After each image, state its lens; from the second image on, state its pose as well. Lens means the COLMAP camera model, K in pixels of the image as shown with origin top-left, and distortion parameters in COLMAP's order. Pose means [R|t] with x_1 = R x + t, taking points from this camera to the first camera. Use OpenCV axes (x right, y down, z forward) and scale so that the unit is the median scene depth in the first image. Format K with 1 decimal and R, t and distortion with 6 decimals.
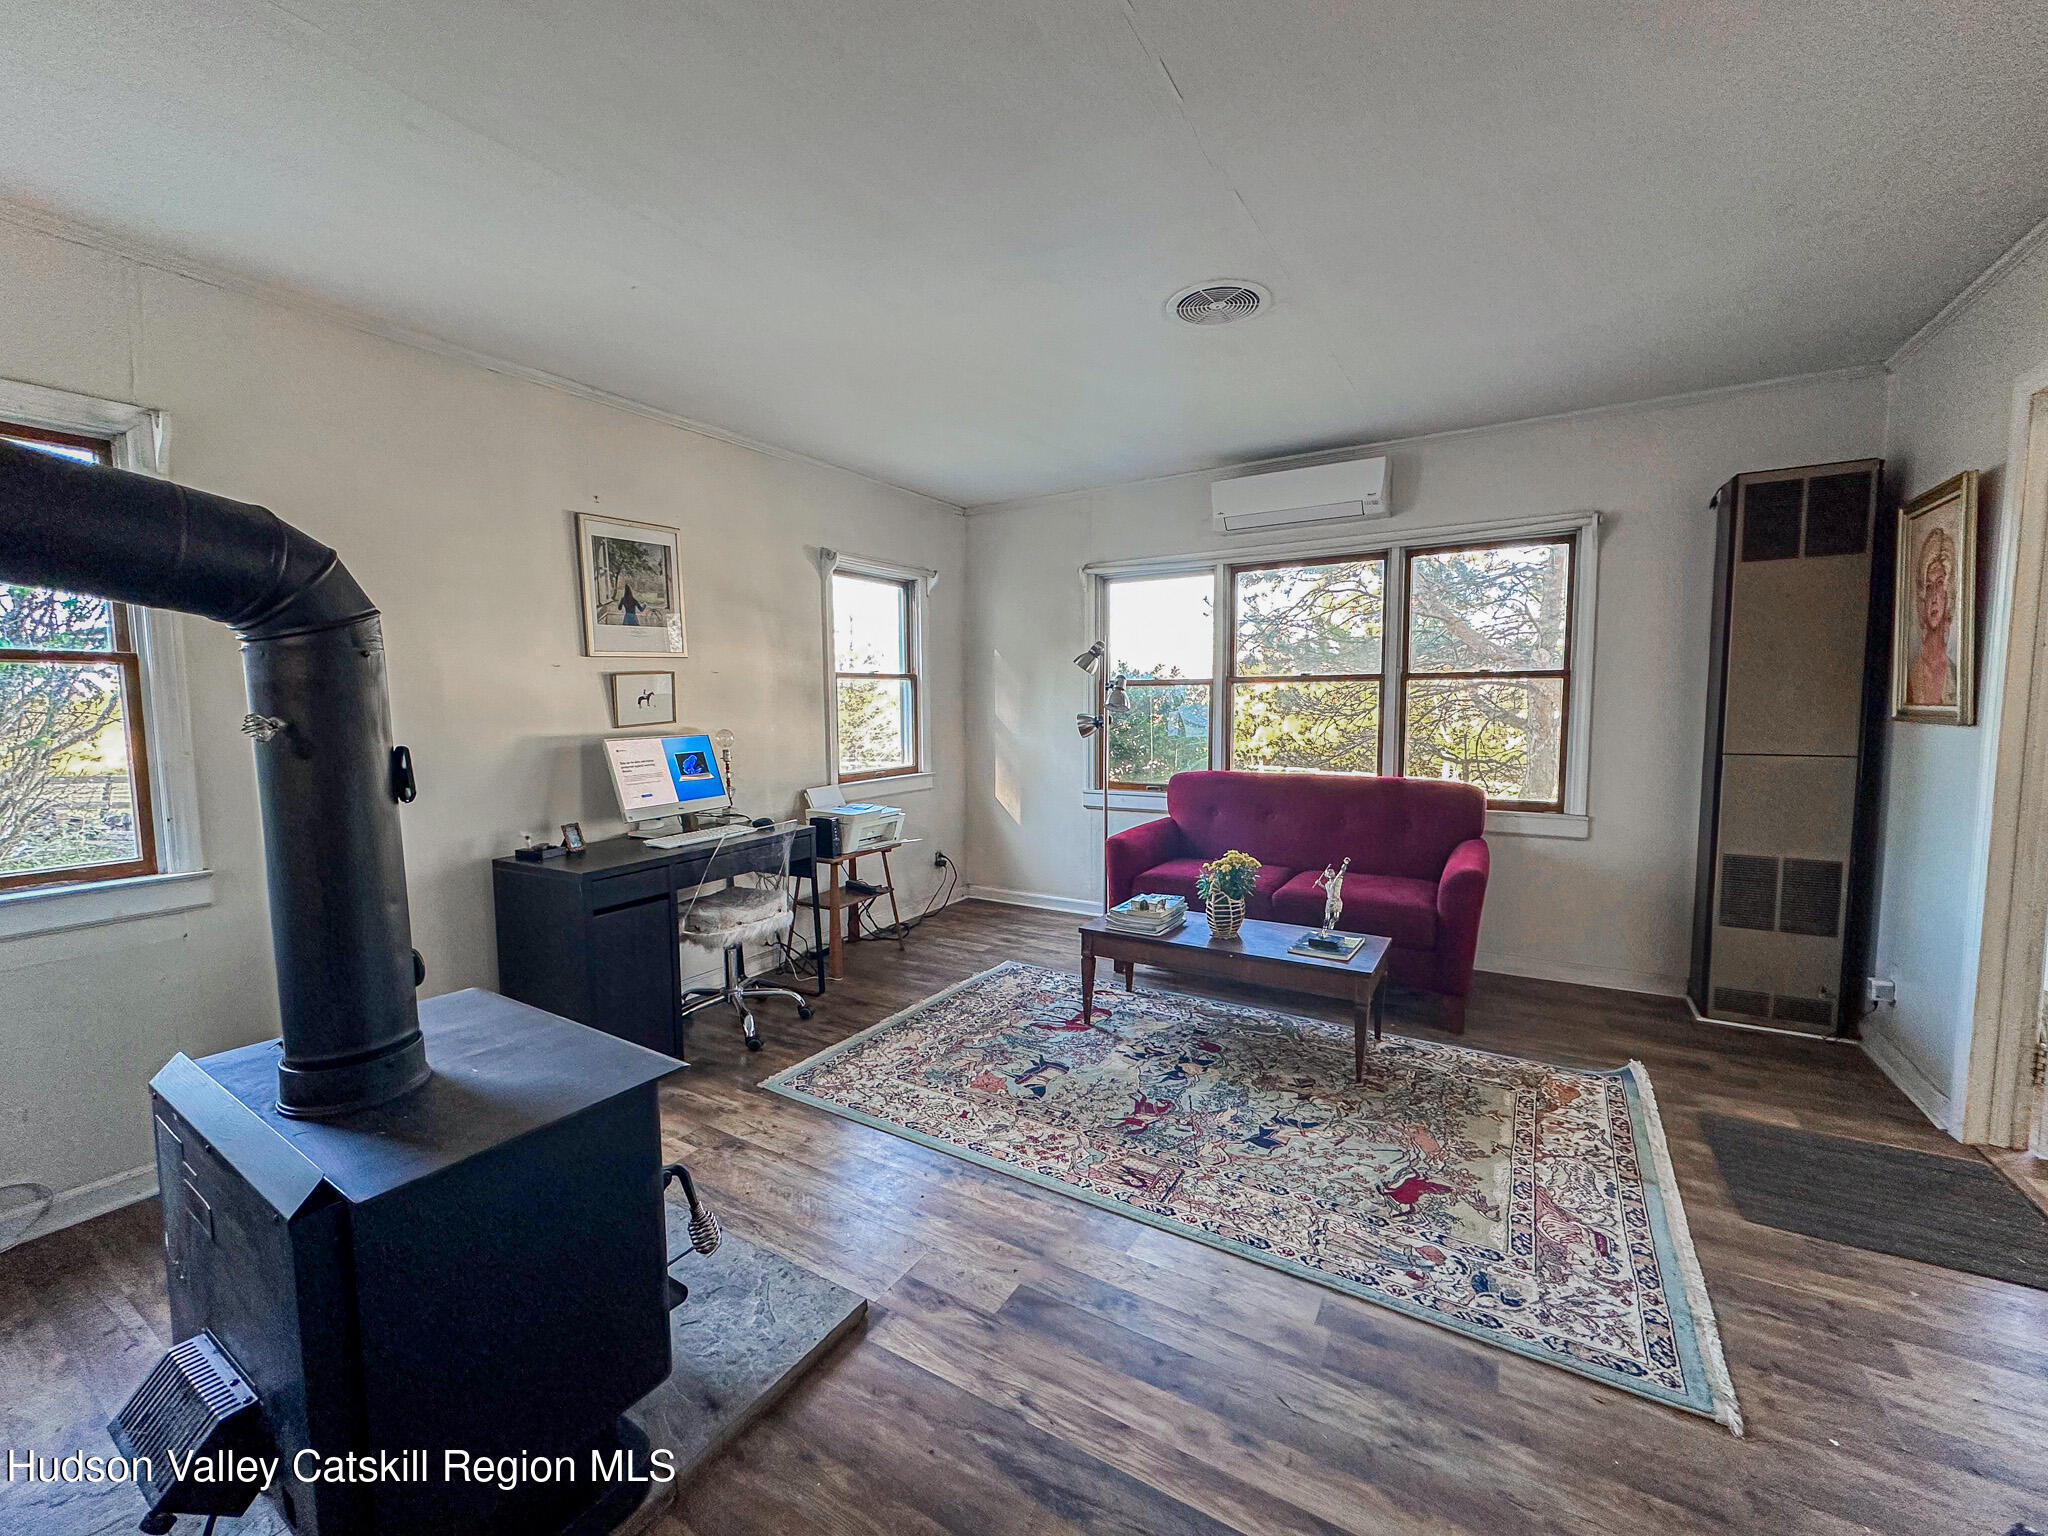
lens RADIAL K [[822.2, 0, 1024.0], [0, 822.2, 768.0], [0, 0, 1]] dist [-0.001812, -0.000144]
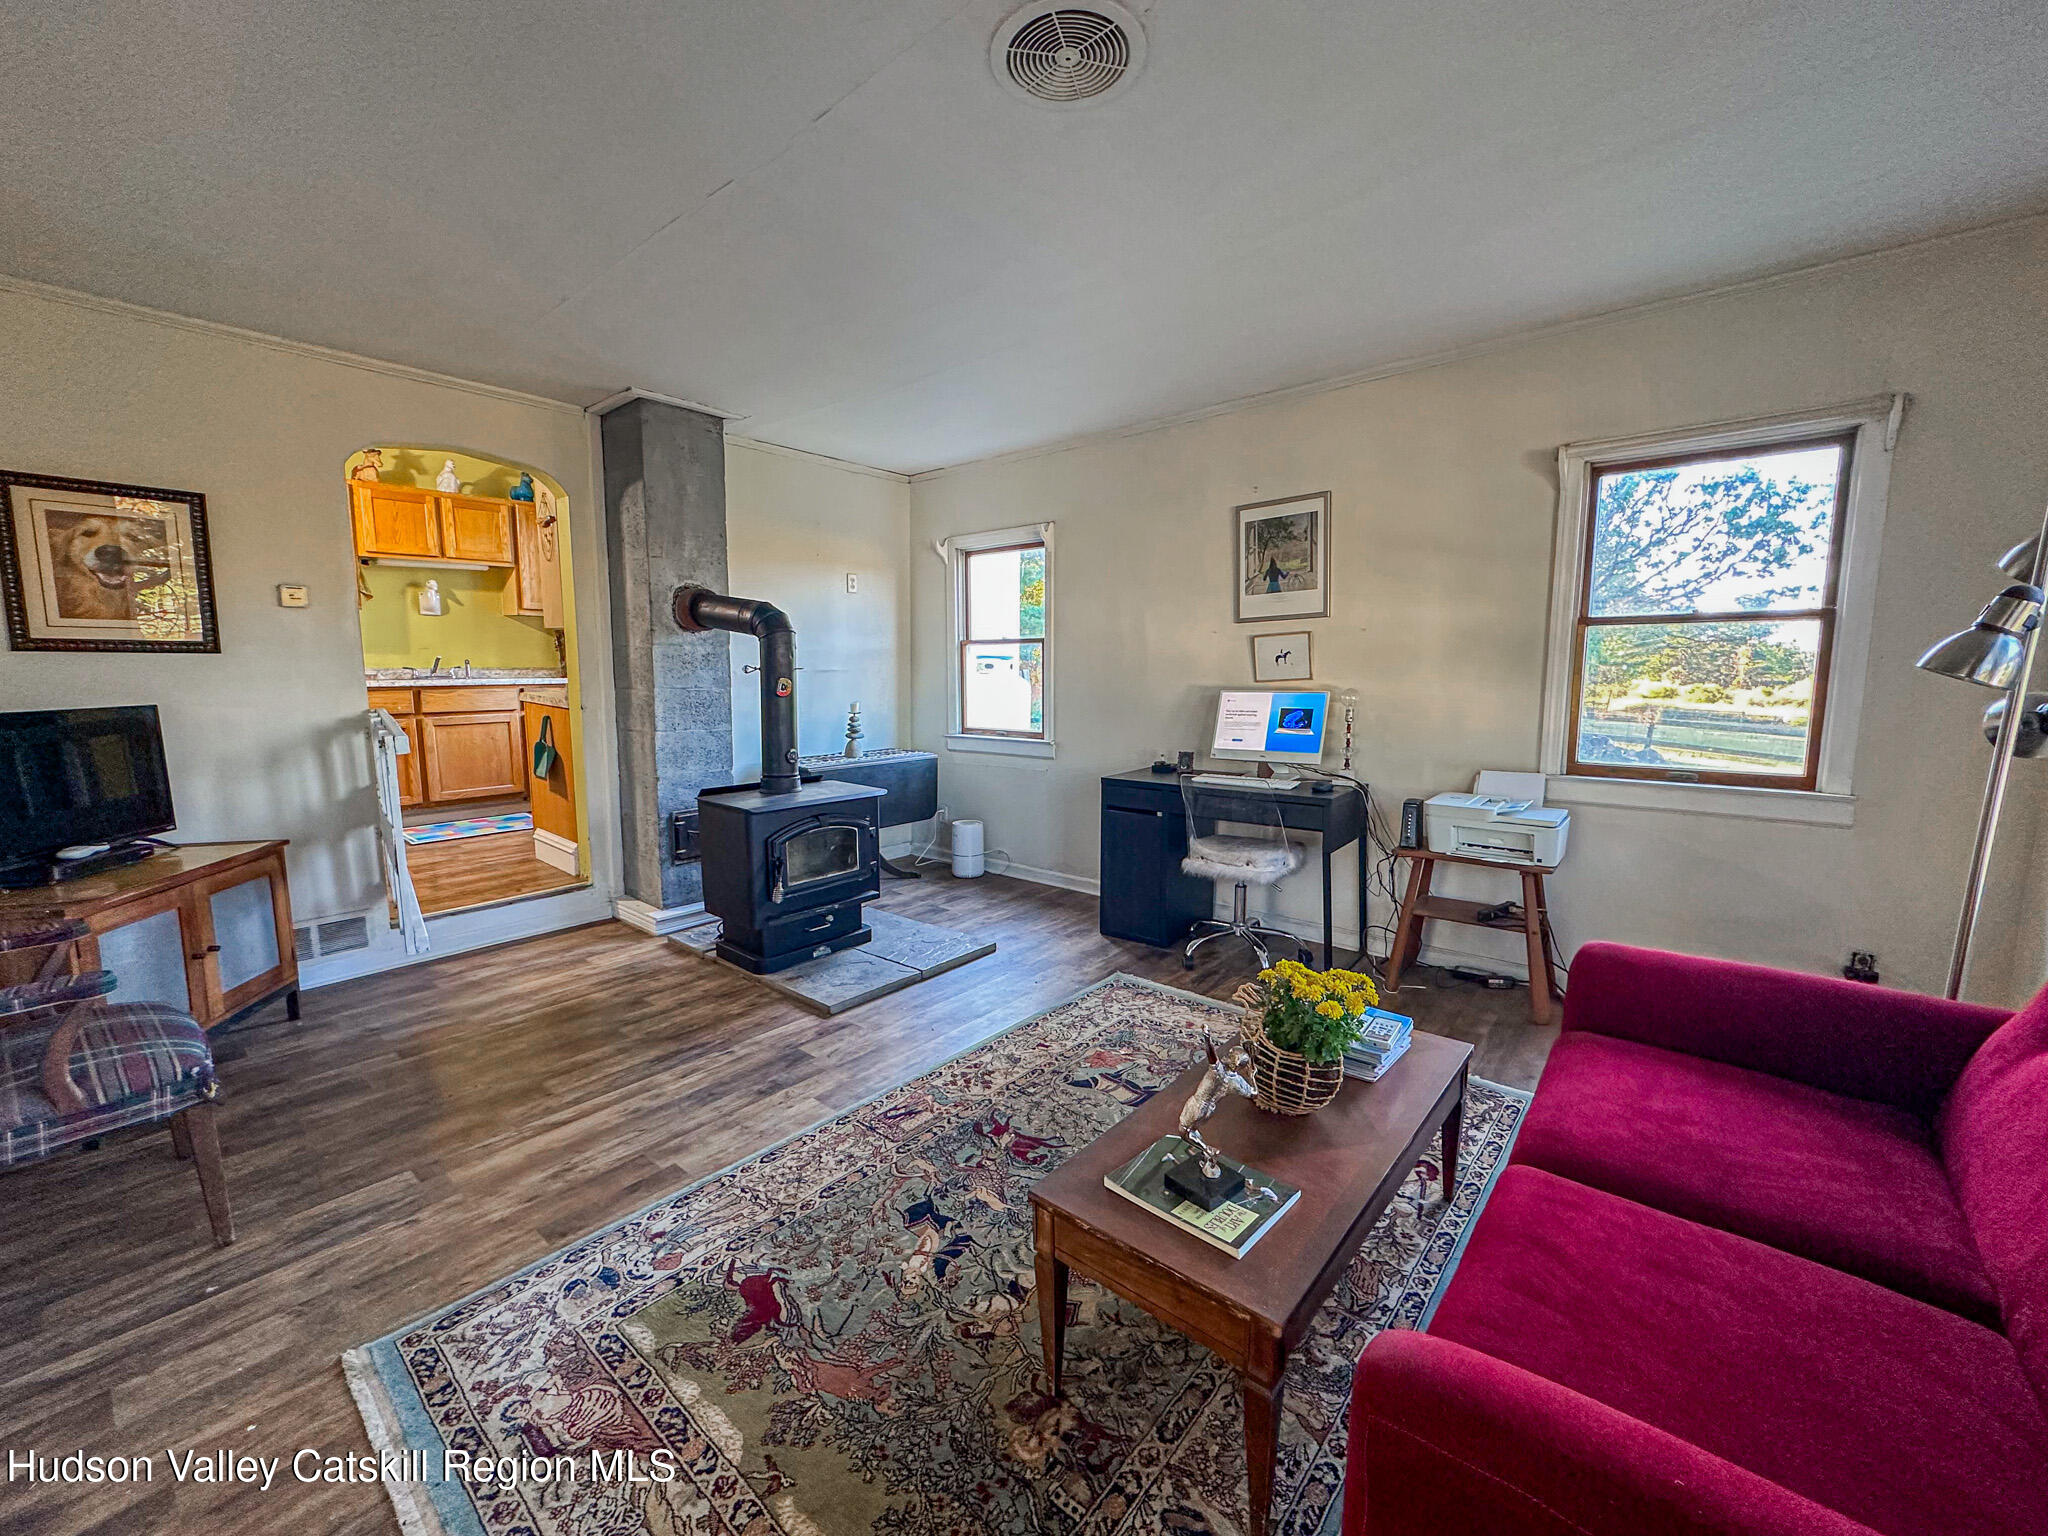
lens RADIAL K [[822.2, 0, 1024.0], [0, 822.2, 768.0], [0, 0, 1]] dist [-0.001812, -0.000144]
pose [[-0.161195, 0.133160, -0.977898, 1.024506], [-0.076206, 0.986218, 0.146854, -0.104409], [0.983976, 0.098194, -0.148826, 1.196461]]
